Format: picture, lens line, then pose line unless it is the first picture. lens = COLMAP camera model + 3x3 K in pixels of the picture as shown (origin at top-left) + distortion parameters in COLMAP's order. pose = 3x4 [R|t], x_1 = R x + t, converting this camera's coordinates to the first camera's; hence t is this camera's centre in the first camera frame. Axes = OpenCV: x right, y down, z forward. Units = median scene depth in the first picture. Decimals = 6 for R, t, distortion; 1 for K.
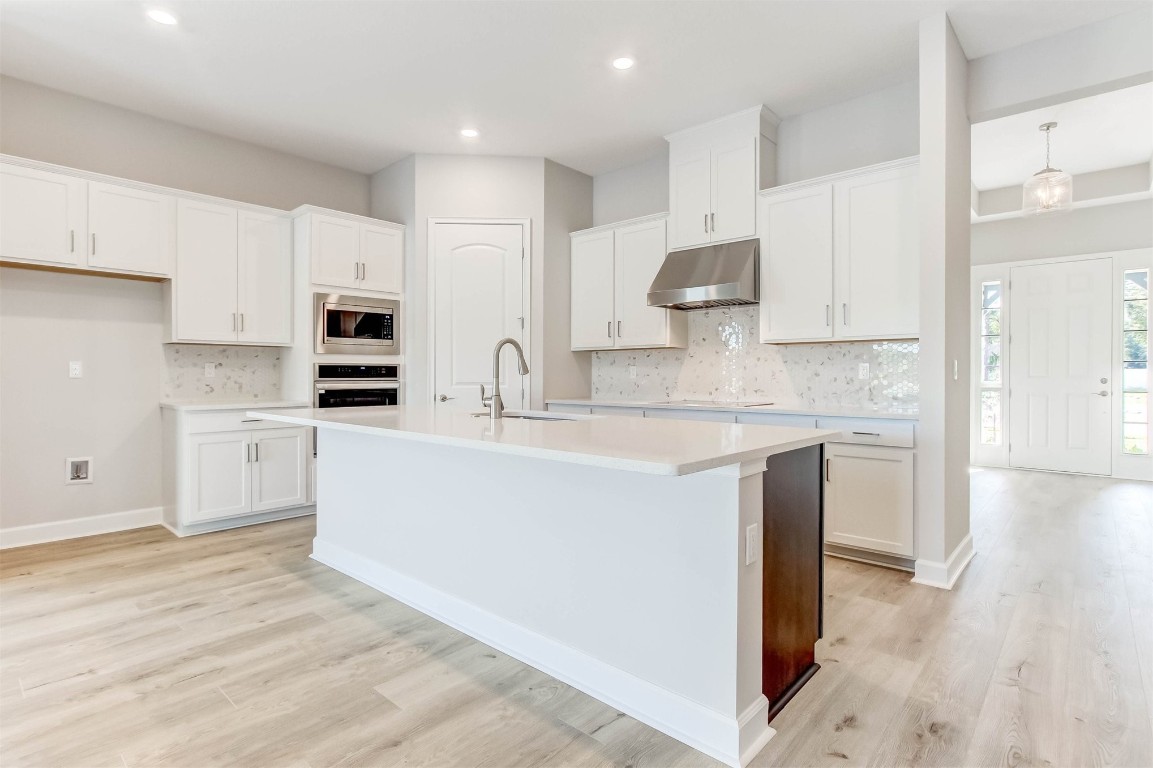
lens RADIAL K [[563.6, 0, 576.5], [0, 563.6, 384.0], [0, 0, 1]] dist [-0.004751, -0.000301]
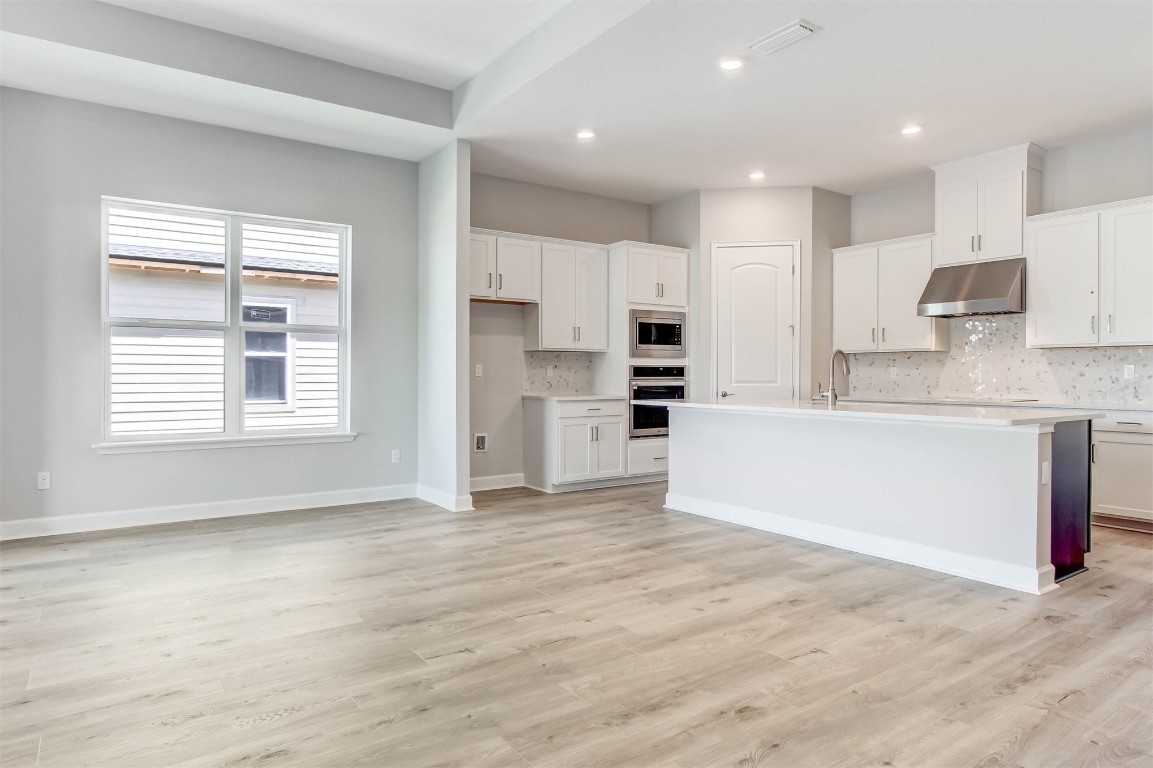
lens RADIAL K [[684.5, 0, 576.5], [0, 684.5, 384.0], [0, 0, 1]] dist [-0.002167, 0.001191]
pose [[0.975281, 0.004223, -0.220930, -0.242209], [-0.004495, 0.999990, -0.000727, 0.006812], [0.220924, 0.001702, 0.975290, -0.526535]]
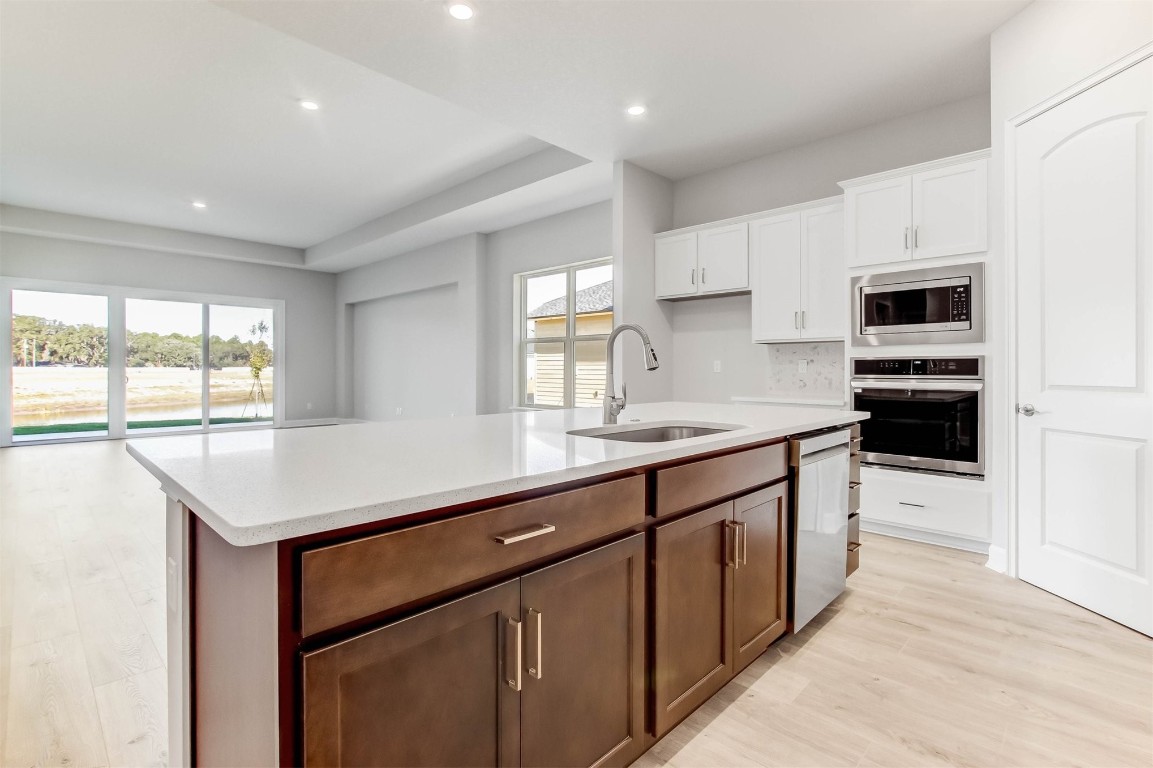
lens RADIAL K [[543.0, 0, 569.6], [0, 543.0, 383.6], [0, 0, 1]] dist [-0.001299, 0.000446]
pose [[-0.027047, 0.025126, -0.999318, 0.396383], [-0.018061, 0.999509, 0.025620, -0.010496], [0.999471, 0.018741, -0.026580, 0.580555]]
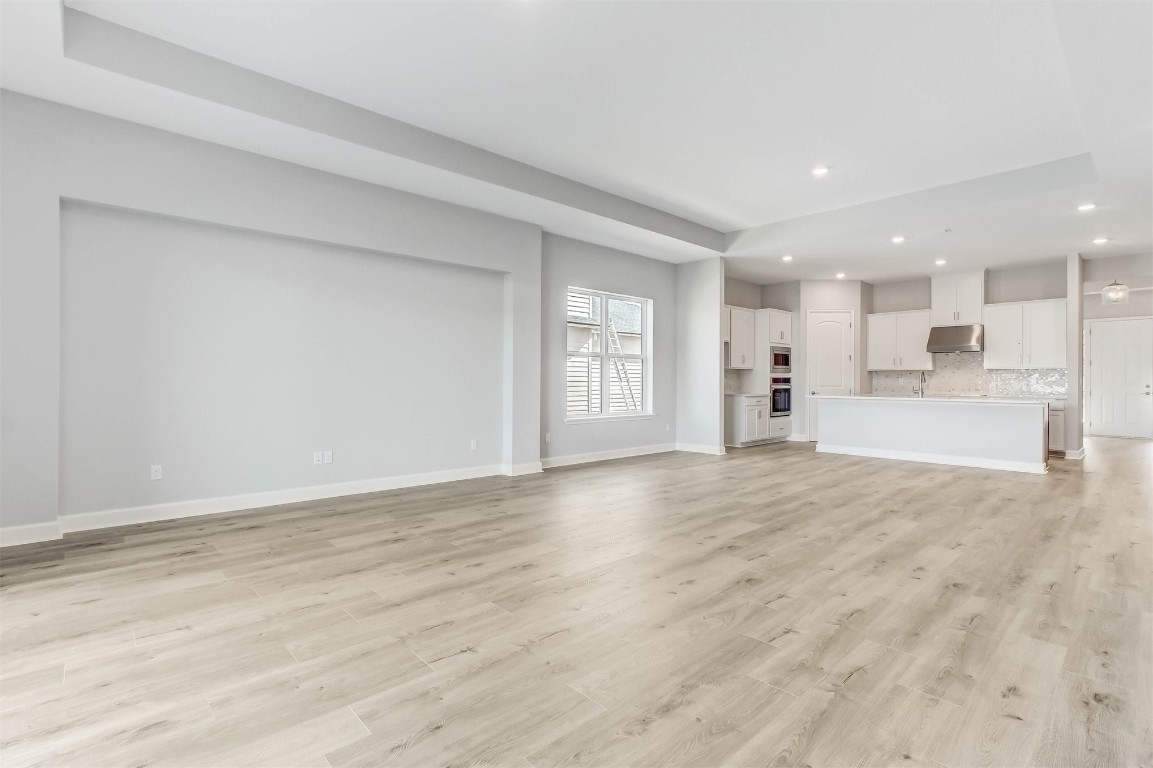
lens RADIAL K [[543.0, 0, 569.6], [0, 543.0, 383.6], [0, 0, 1]] dist [-0.001299, 0.000446]
pose [[0.997015, 0.003249, -0.077139, -1.105319], [-0.004180, 0.999920, -0.011907, 0.019336], [0.077094, 0.012194, 0.996949, -1.252031]]
